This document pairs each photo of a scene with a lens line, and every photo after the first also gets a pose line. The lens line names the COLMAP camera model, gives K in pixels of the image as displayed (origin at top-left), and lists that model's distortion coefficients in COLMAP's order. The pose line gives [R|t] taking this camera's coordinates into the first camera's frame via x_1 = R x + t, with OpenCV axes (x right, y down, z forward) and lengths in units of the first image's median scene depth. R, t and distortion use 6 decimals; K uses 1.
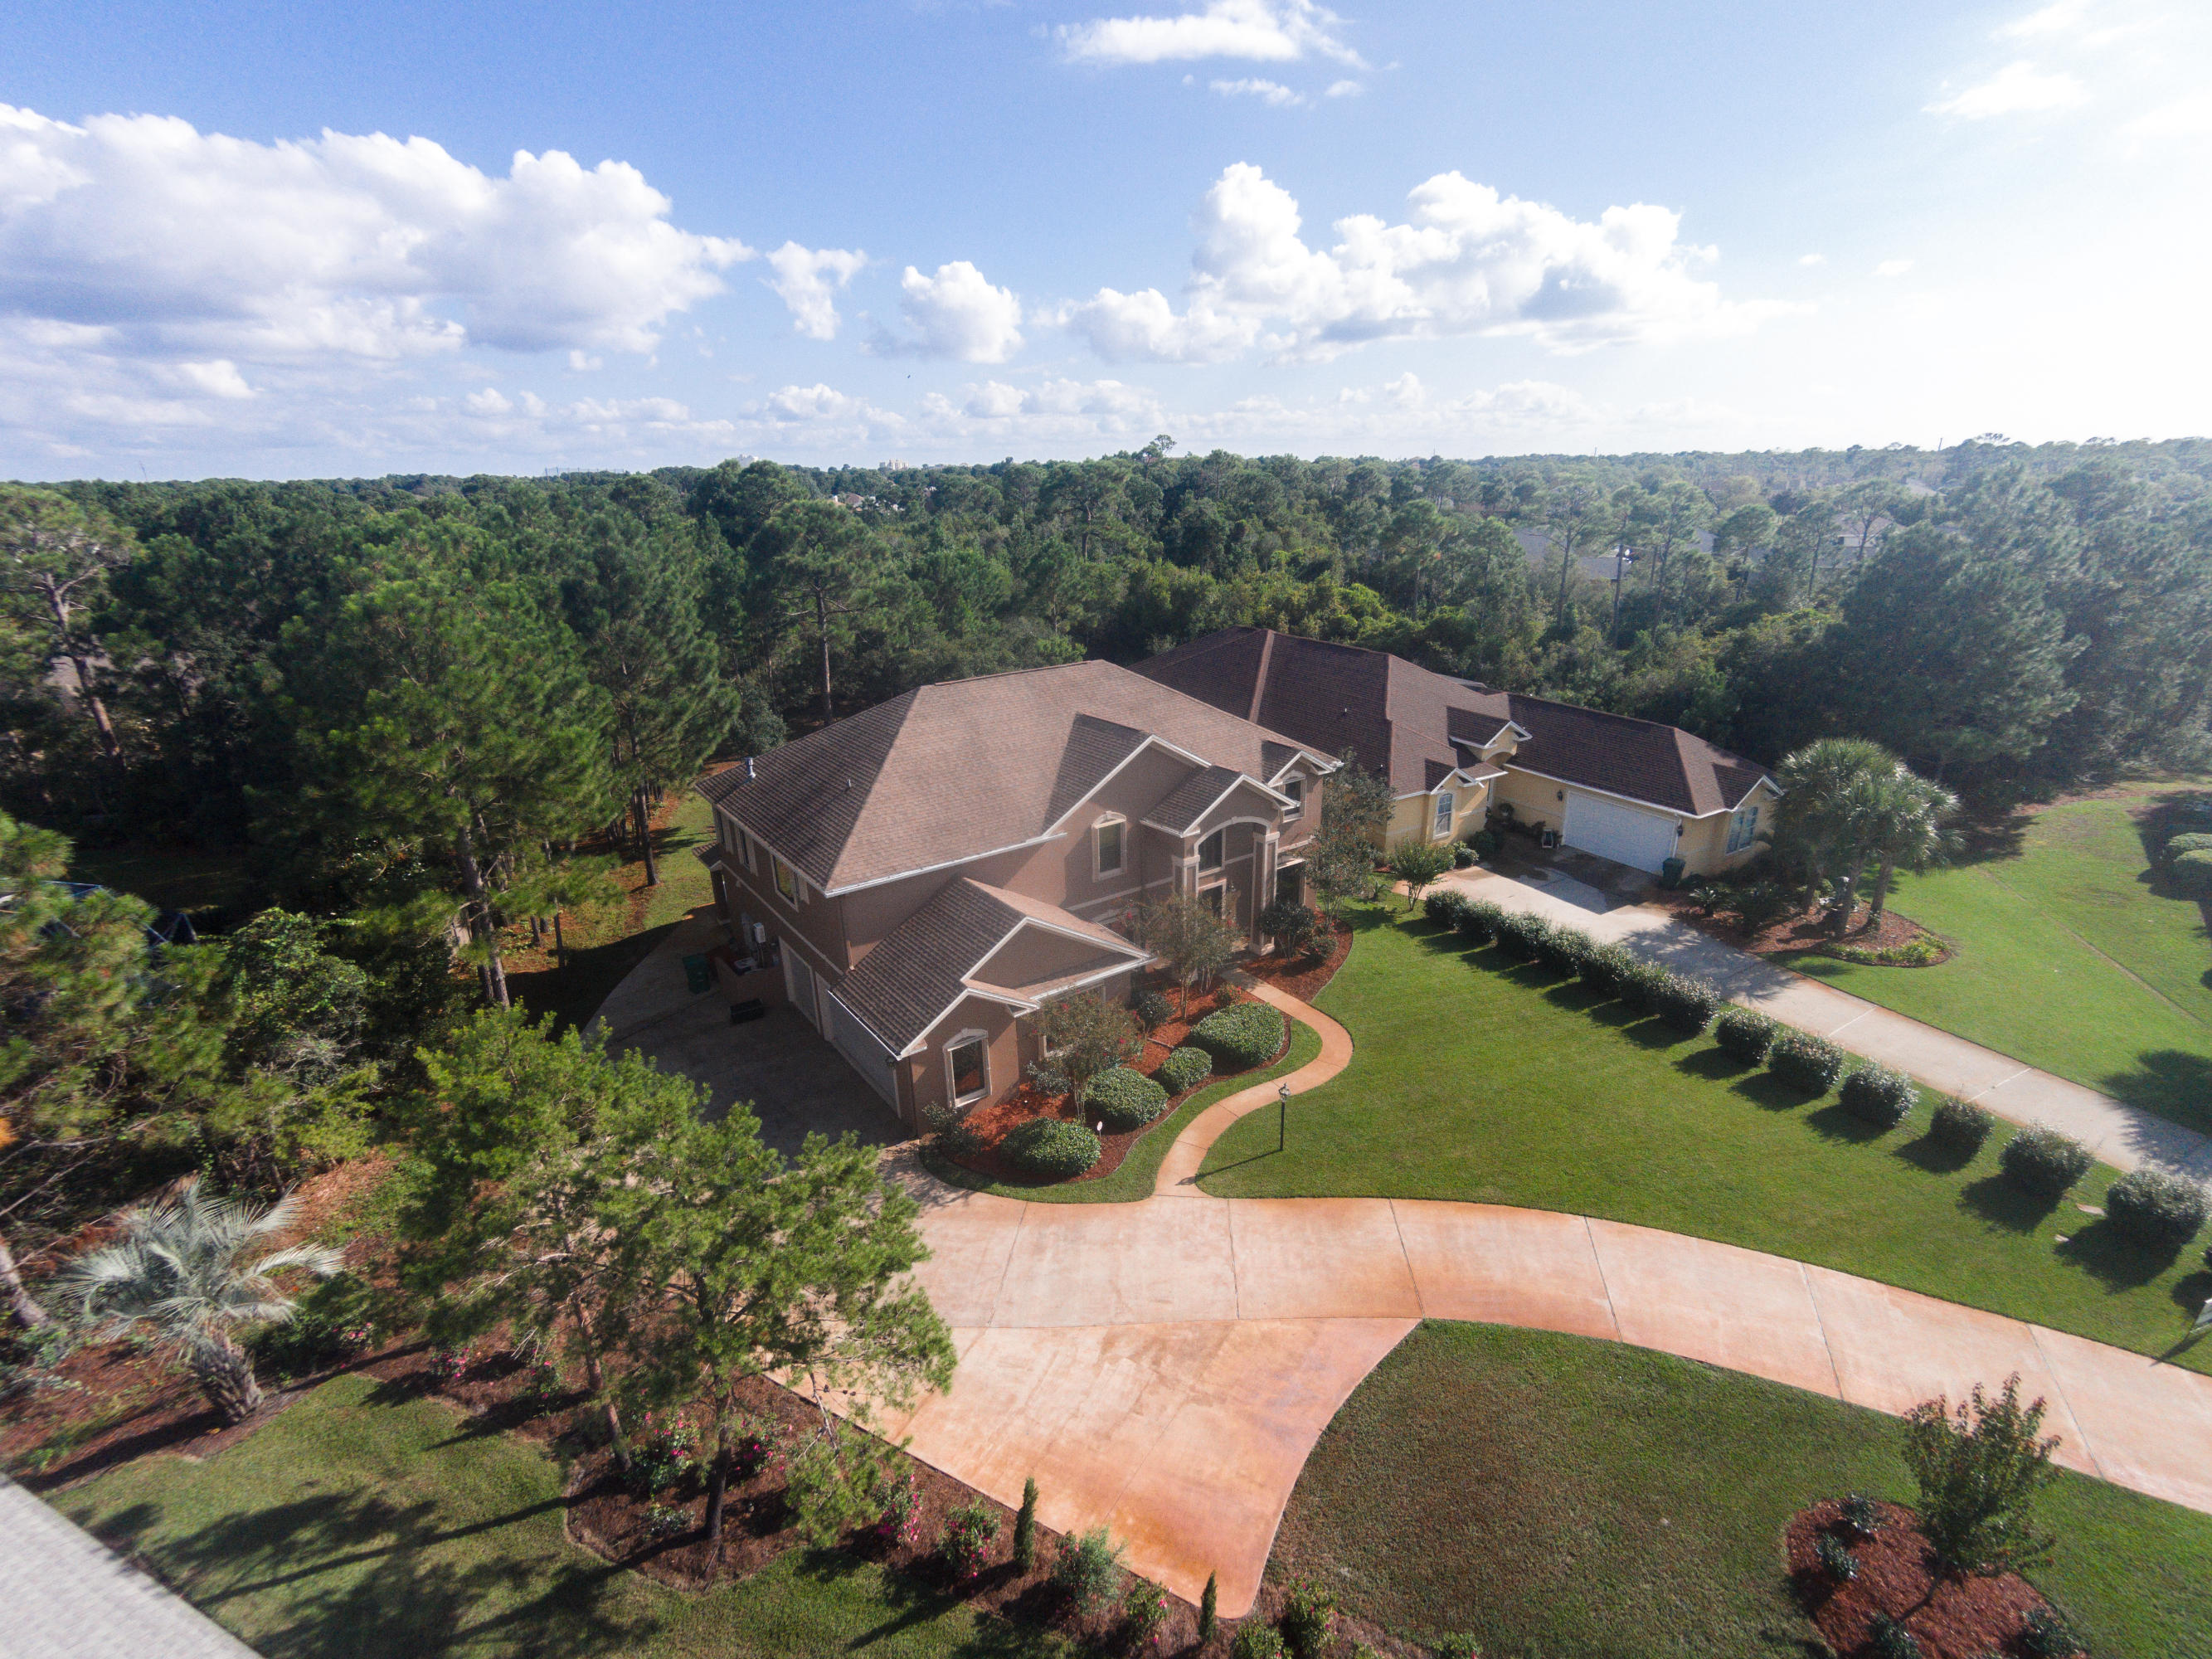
lens RADIAL K [[1151.9, 0, 1039.2], [0, 1151.9, 827.8], [0, 0, 1]] dist [-0.025433, -0.000272]
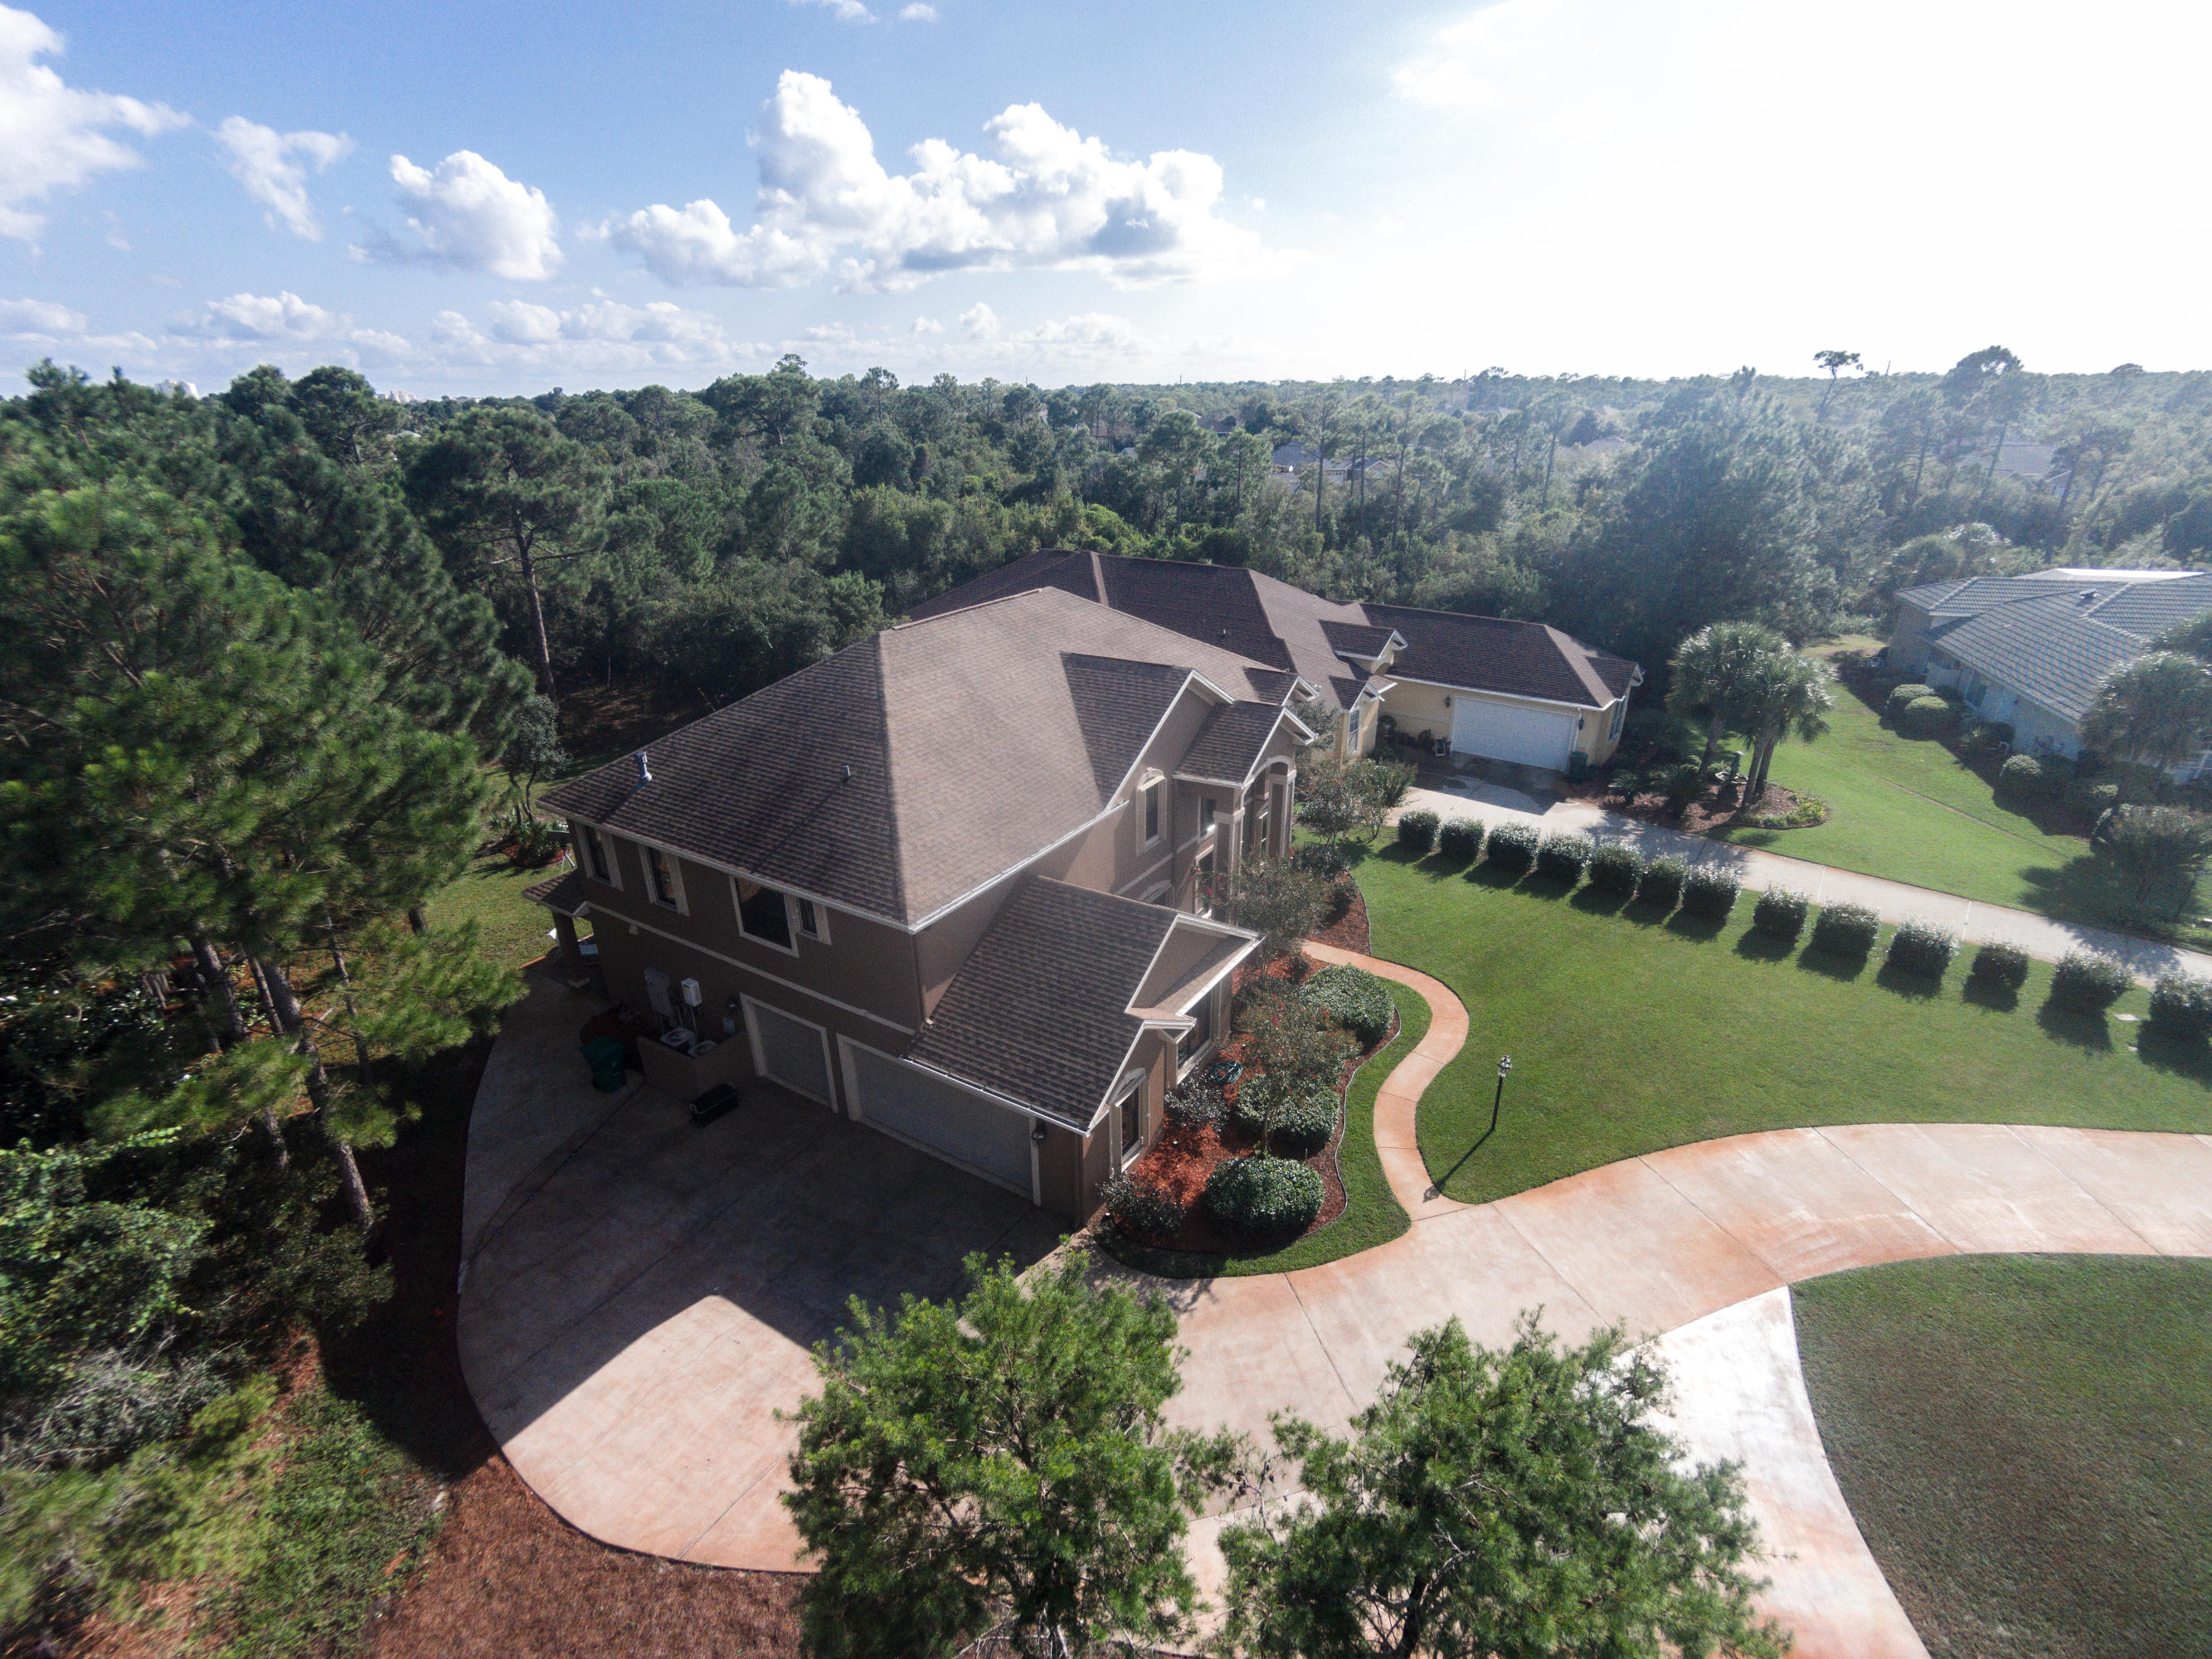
lens RADIAL K [[1145.5, 0, 1100.4], [0, 1145.5, 806.7], [0, 0, 1]] dist [-0.023559, 0.001294]
pose [[0.910866, -0.126742, 0.392758, -0.233308], [0.113674, 0.991912, 0.056461, -0.029184], [-0.396737, -0.006782, 0.917907, 0.207815]]
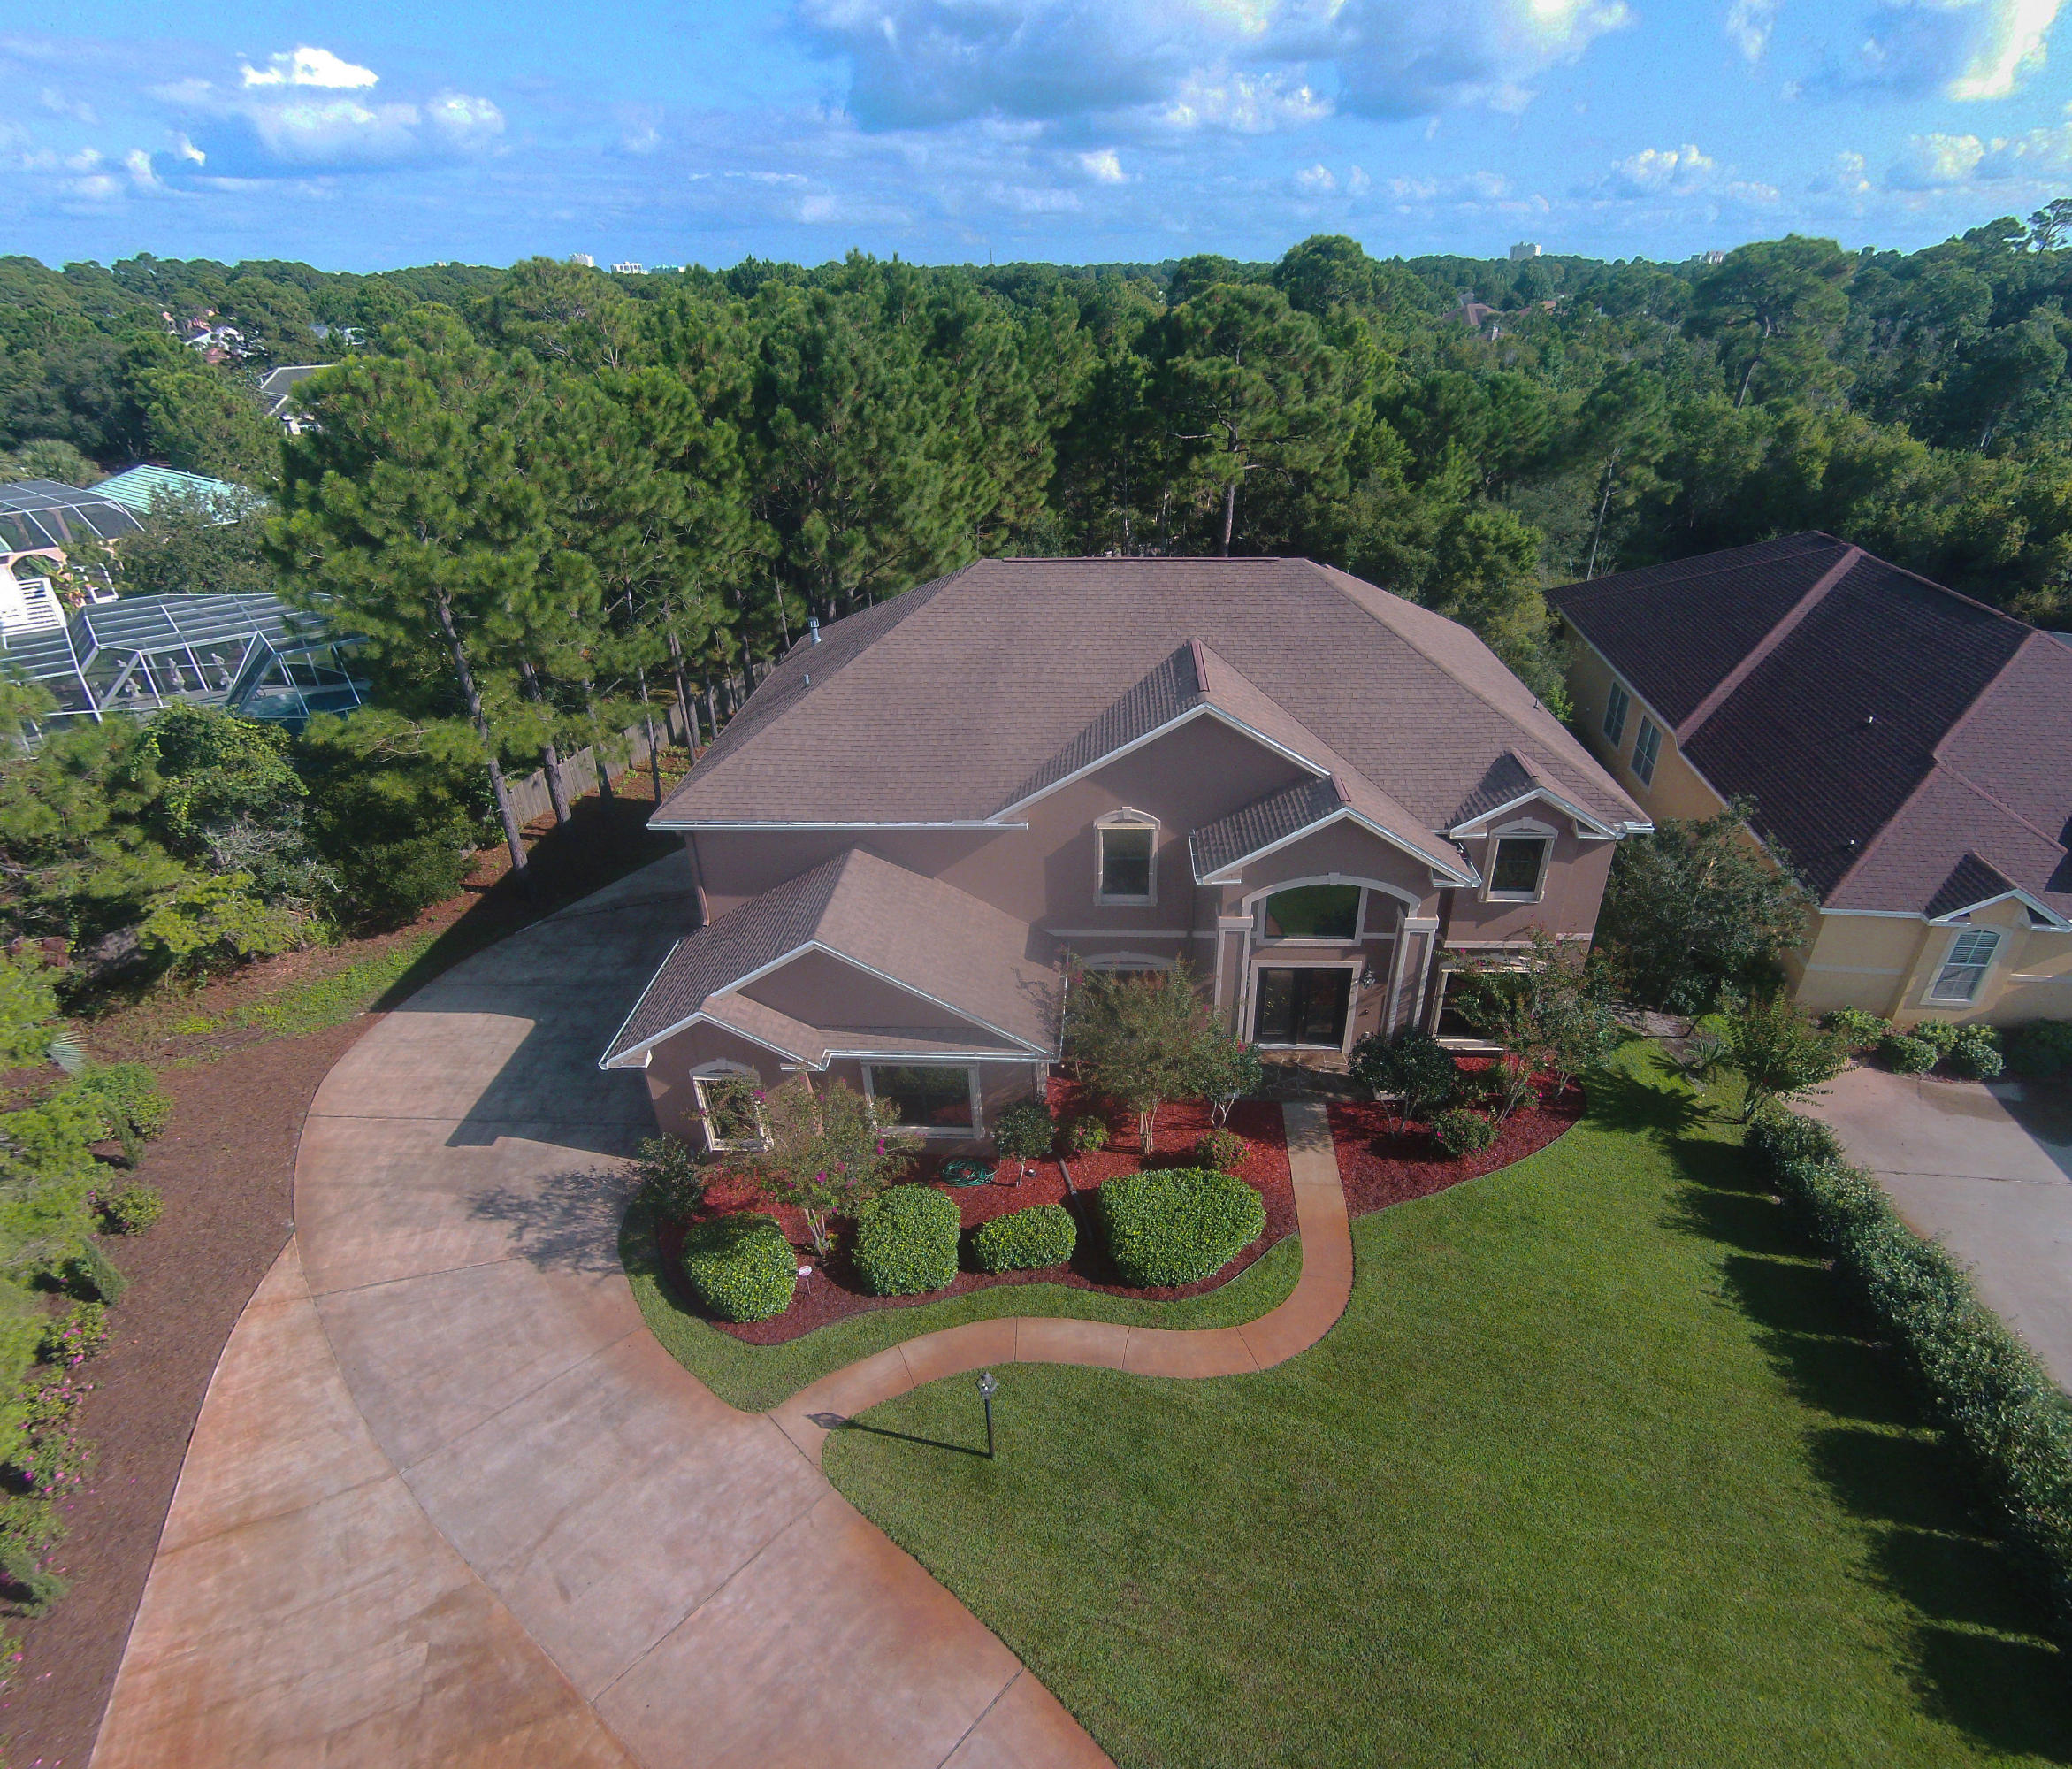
lens RADIAL K [[1150.5, 0, 1036.0], [0, 1150.5, 884.5], [0, 0, 1]] dist [-0.014718, 0.002987]
pose [[0.791091, 0.300223, -0.532956, 0.291047], [-0.191440, 0.949017, 0.250434, -0.096634], [0.580970, -0.096087, 0.808233, 0.359035]]
